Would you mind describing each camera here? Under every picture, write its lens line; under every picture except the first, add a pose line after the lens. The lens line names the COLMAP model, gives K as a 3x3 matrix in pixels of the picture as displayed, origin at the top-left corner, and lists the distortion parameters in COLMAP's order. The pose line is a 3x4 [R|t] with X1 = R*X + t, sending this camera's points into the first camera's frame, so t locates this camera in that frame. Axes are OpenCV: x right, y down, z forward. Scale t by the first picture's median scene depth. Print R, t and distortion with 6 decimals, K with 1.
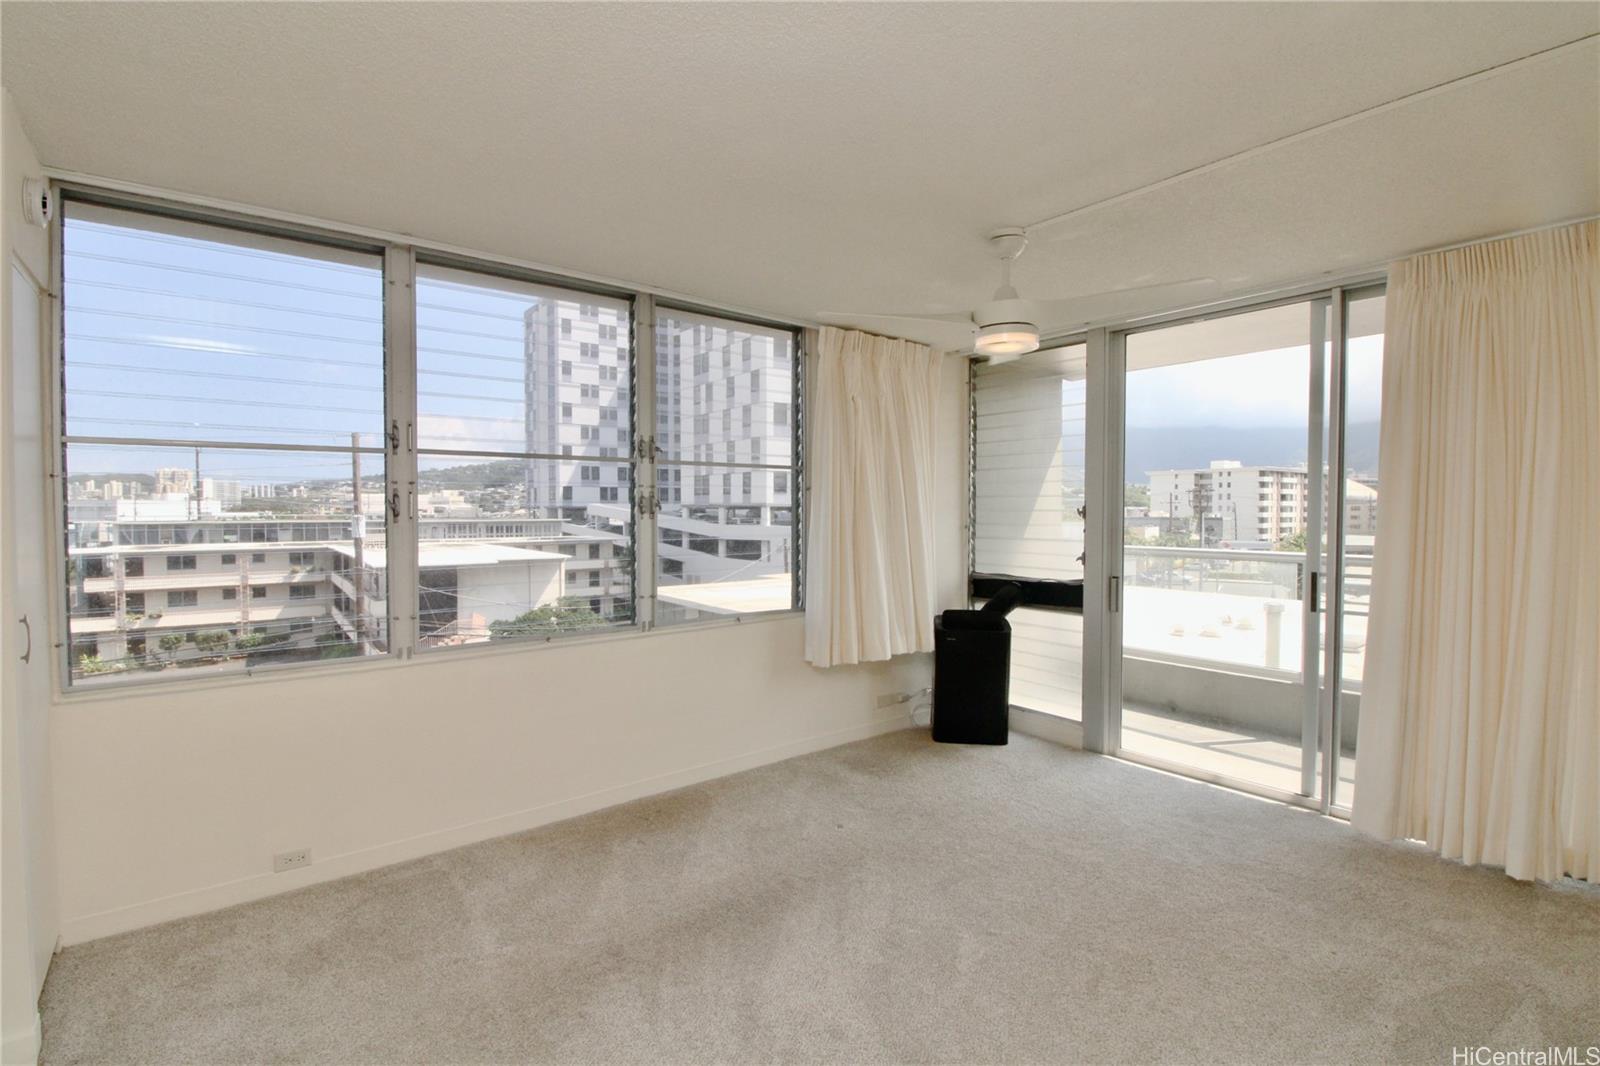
lens RADIAL K [[752.4, 0, 800.0], [0, 752.4, 533.0], [0, 0, 1]] dist [0.033209, -0.029687]
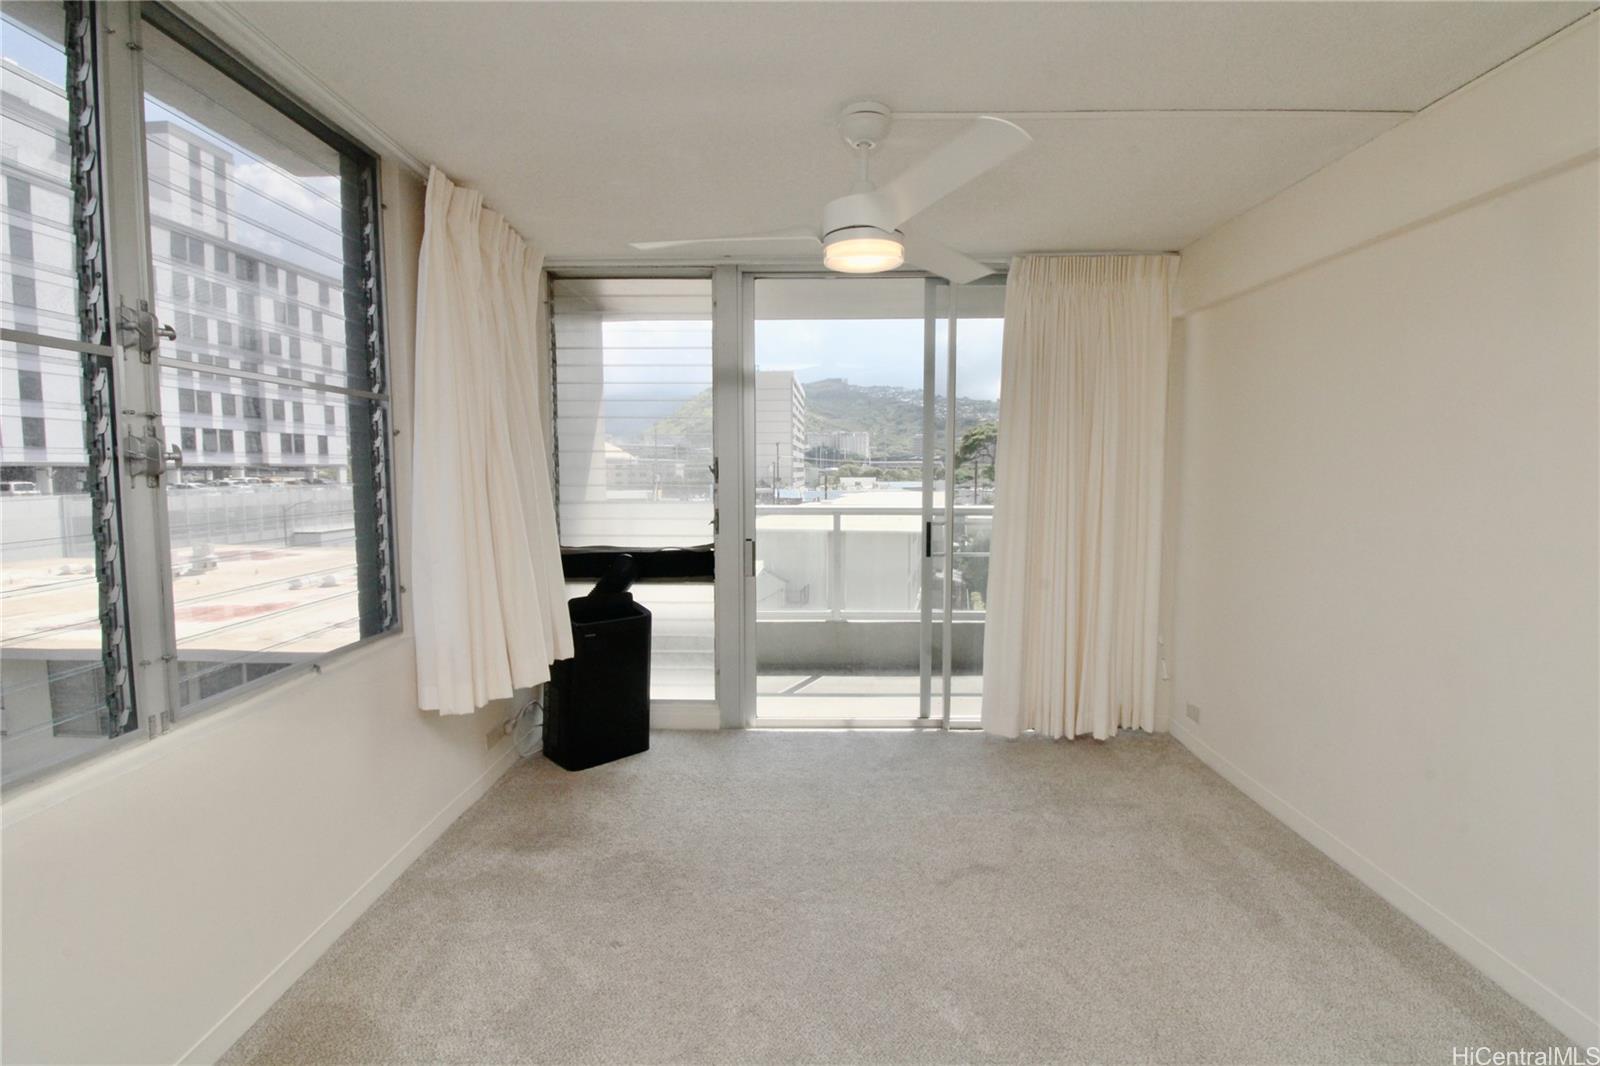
lens RADIAL K [[759.2, 0, 798.0], [0, 759.2, 518.4], [0, 0, 1]] dist [-0.001807, -0.000401]
pose [[0.634414, -0.056443, 0.770930, -0.271065], [0.027785, 0.998351, 0.050228, -0.012529], [-0.772494, -0.010445, 0.634936, 0.363201]]
